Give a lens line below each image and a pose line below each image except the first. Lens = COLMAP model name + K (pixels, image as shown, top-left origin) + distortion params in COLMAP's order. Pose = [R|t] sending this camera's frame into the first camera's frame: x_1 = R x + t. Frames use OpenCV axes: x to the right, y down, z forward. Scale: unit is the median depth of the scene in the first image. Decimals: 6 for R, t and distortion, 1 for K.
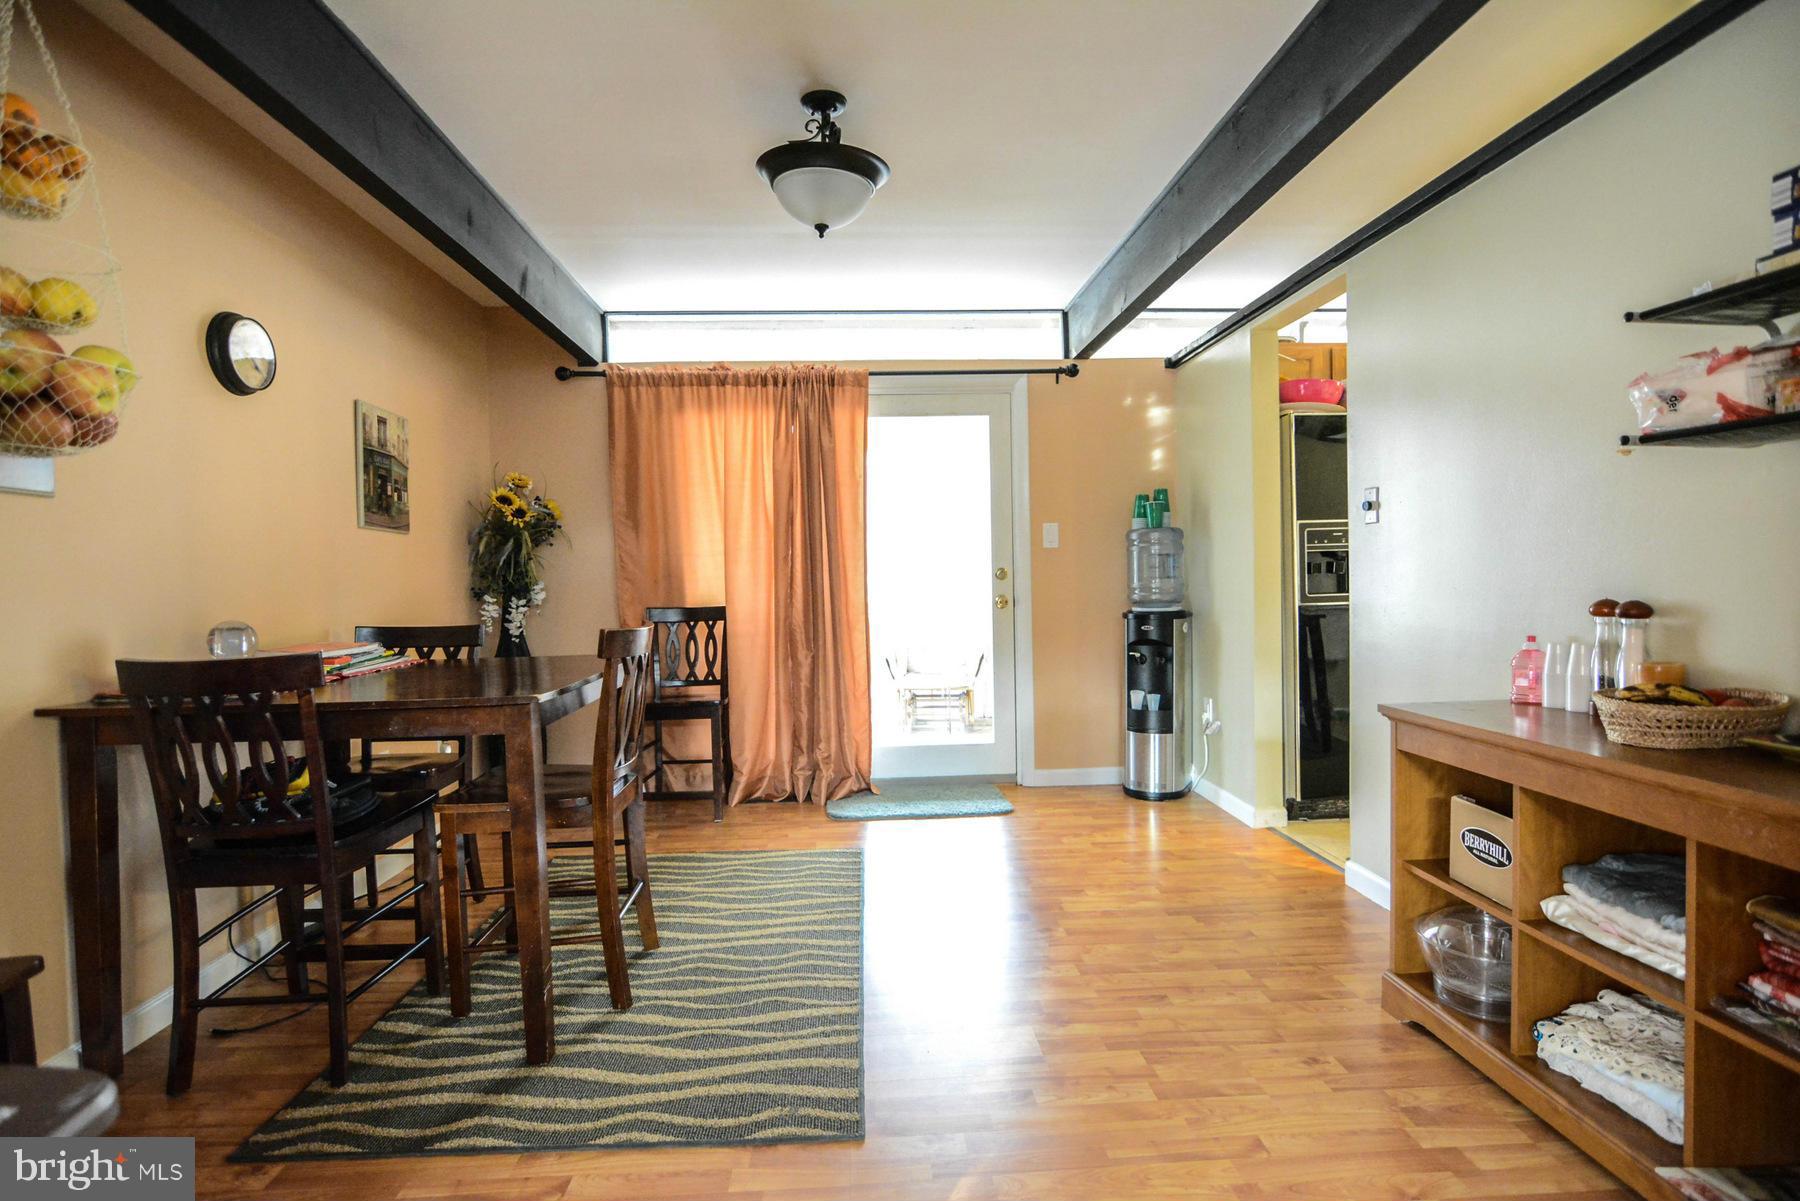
lens RADIAL K [[864.4, 0, 892.3], [0, 864.4, 597.3], [0, 0, 1]] dist [-0.000044, 0.000165]
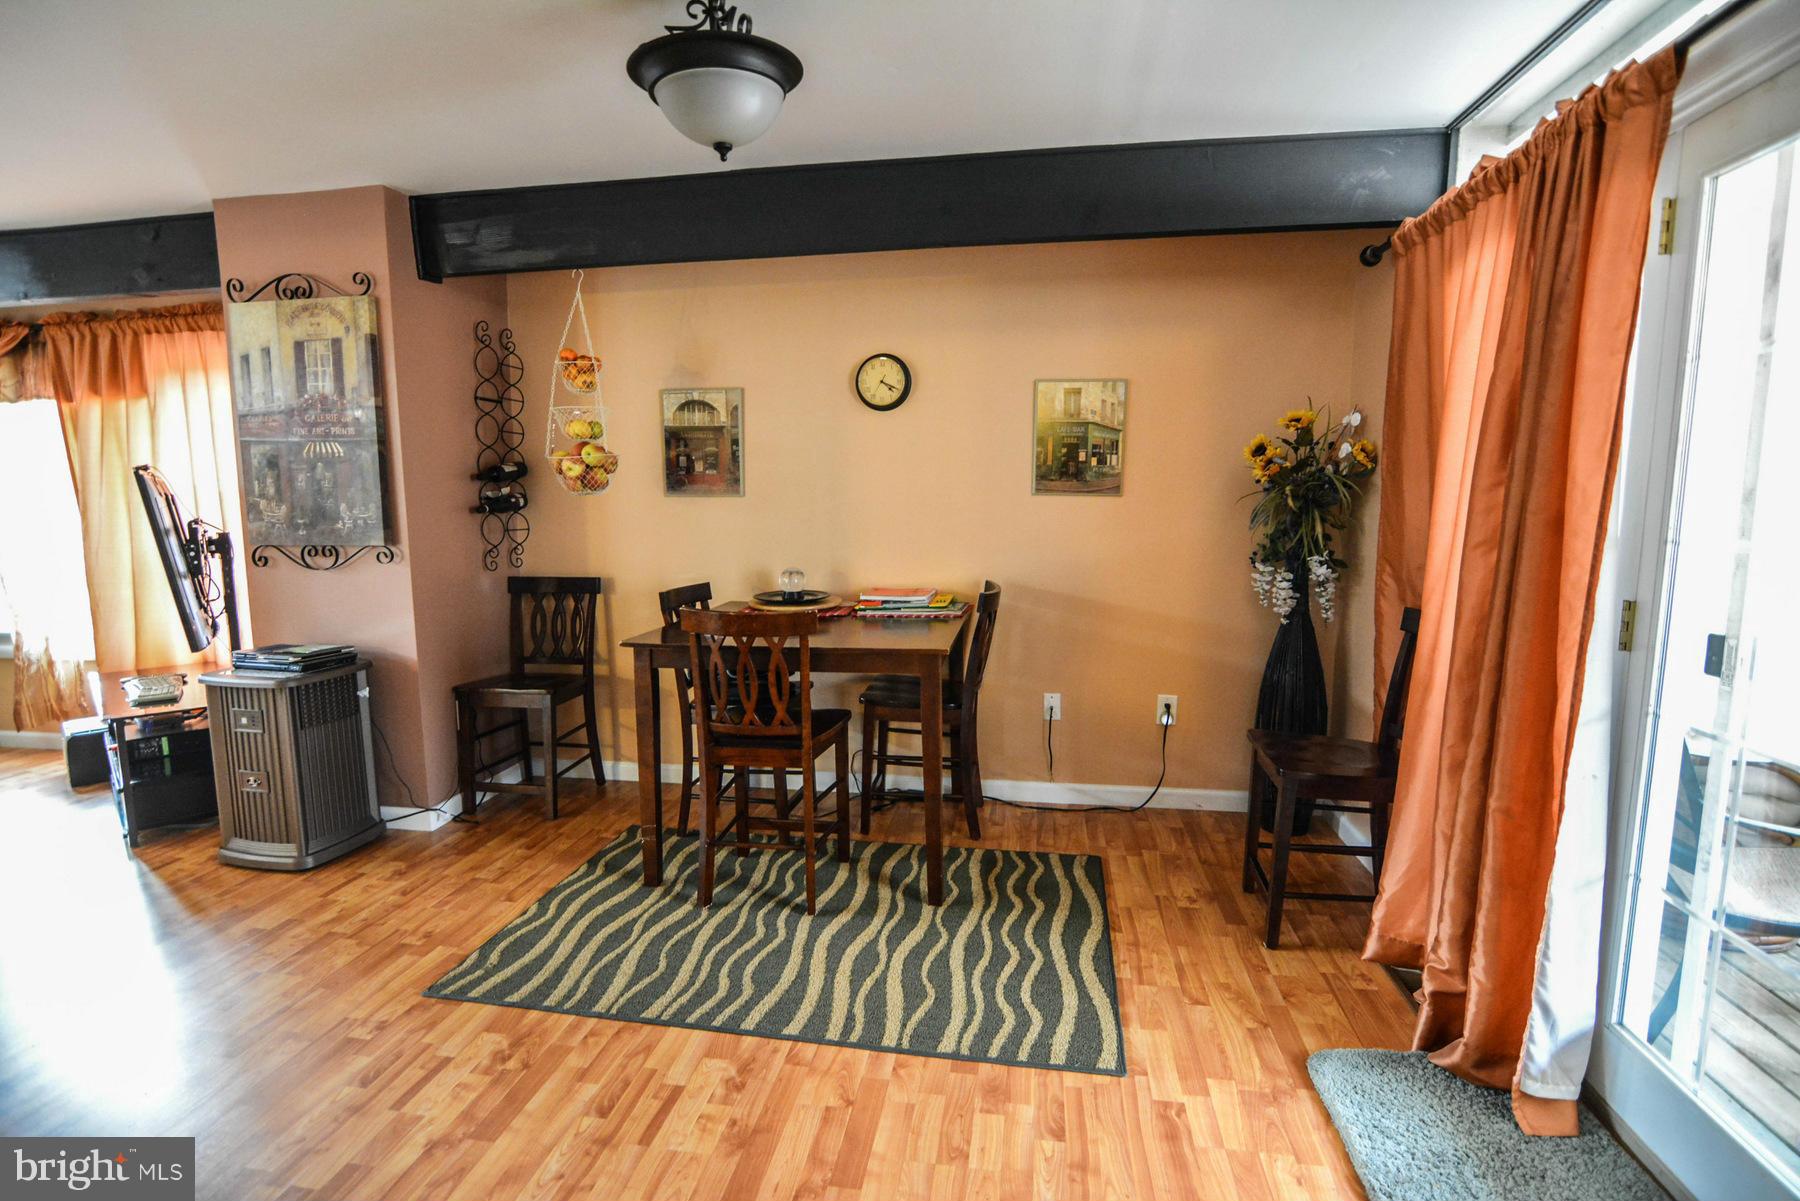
lens RADIAL K [[864.4, 0, 886.7], [0, 864.4, 612.9], [0, 0, 1]] dist [-0.000044, 0.000165]
pose [[-0.224425, 0.137185, -0.964787, 0.657045], [-0.019588, 0.989206, 0.145214, -0.107055], [0.974295, 0.051488, -0.219315, 1.290805]]
